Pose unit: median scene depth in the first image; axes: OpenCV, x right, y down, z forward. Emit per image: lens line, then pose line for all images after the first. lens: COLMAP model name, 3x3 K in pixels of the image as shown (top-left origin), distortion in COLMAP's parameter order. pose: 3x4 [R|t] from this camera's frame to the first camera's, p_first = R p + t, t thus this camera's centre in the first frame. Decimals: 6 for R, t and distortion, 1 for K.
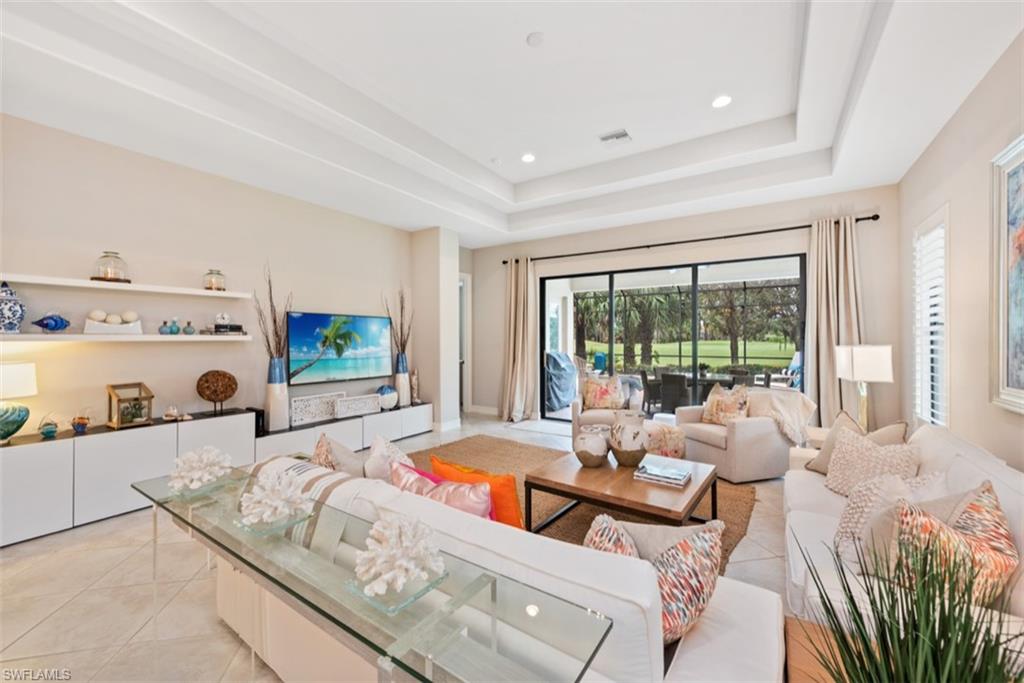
lens RADIAL K [[403.3, 0, 508.8], [0, 403.3, 342.2], [0, 0, 1]] dist [0.003368, -0.000094]
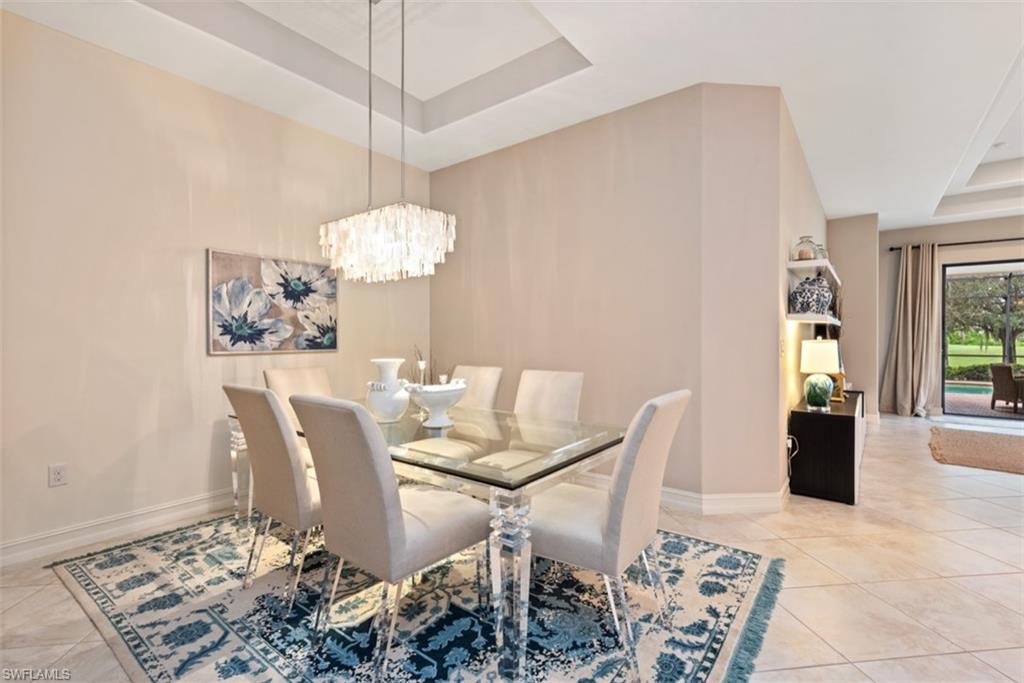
lens RADIAL K [[463.6, 0, 509.7], [0, 463.6, 343.8], [0, 0, 1]] dist [0.000914, 0.000092]
pose [[0.997043, -0.000040, -0.076843, -0.410486], [-0.000372, 0.999986, -0.005343, 0.015474], [0.076842, 0.005356, 0.997029, -0.077800]]
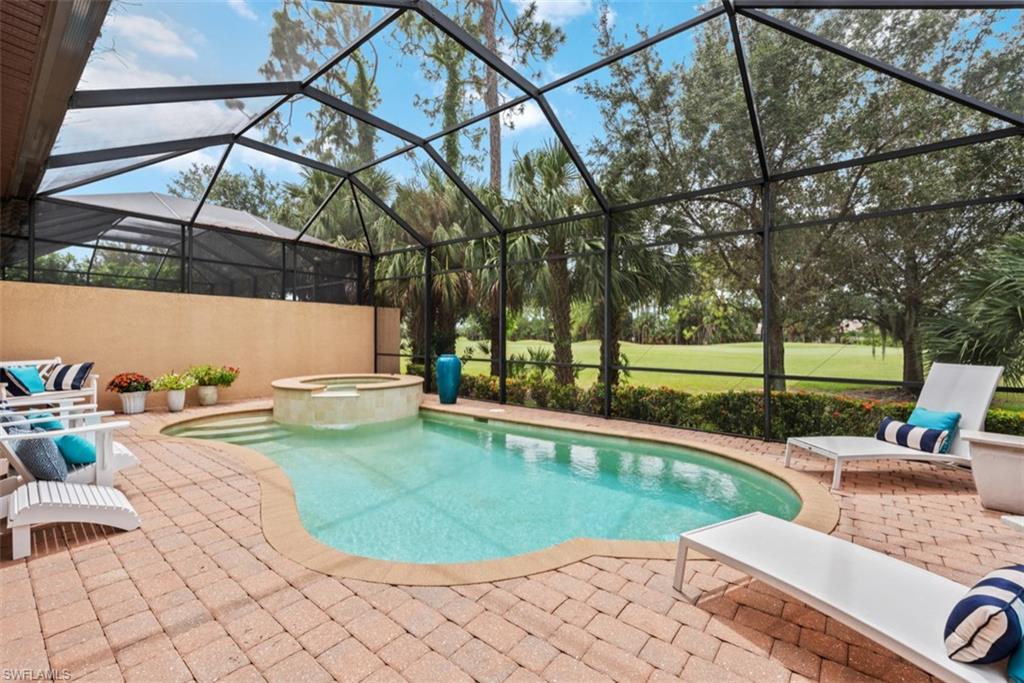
lens RADIAL K [[430.7, 0, 505.0], [0, 430.7, 328.0], [0, 0, 1]] dist [-0.000258, 0.000217]
pose [[0.993410, 0.008605, -0.114292, 0.405445], [-0.012542, 0.999351, -0.033774, 0.011887], [0.113927, 0.034985, 0.992873, 0.607965]]
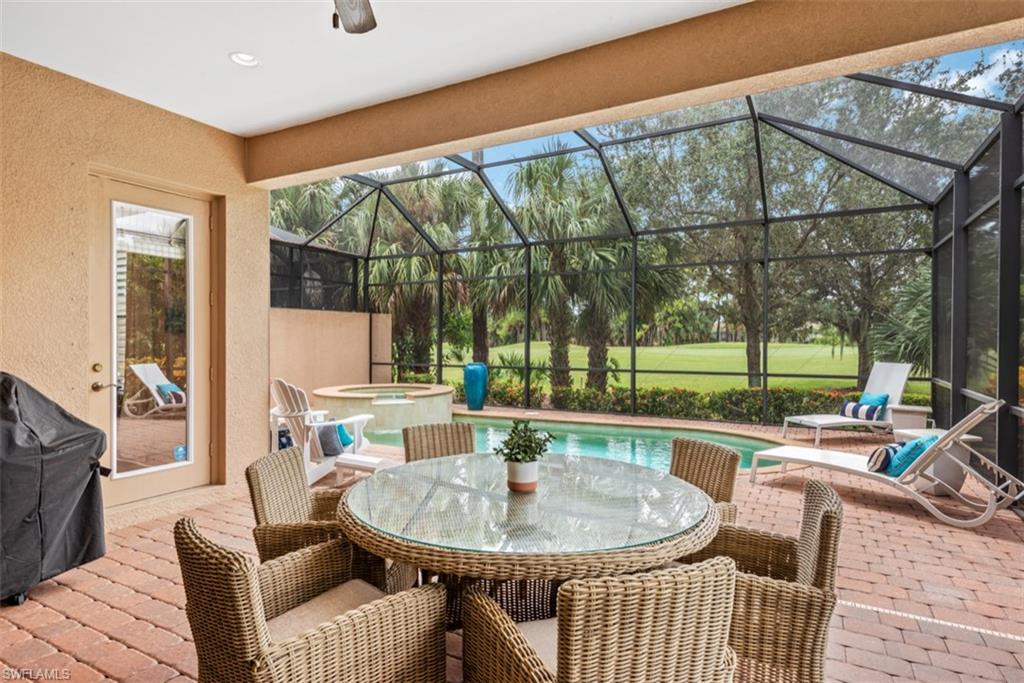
lens RADIAL K [[561.0, 0, 513.2], [0, 561.0, 339.2], [0, 0, 1]] dist [0.008508, 0.001461]
pose [[0.996749, 0.000796, 0.080561, 0.256564], [0.000171, 0.999928, -0.011994, 0.005995], [-0.080564, 0.011969, 0.996678, 0.400816]]
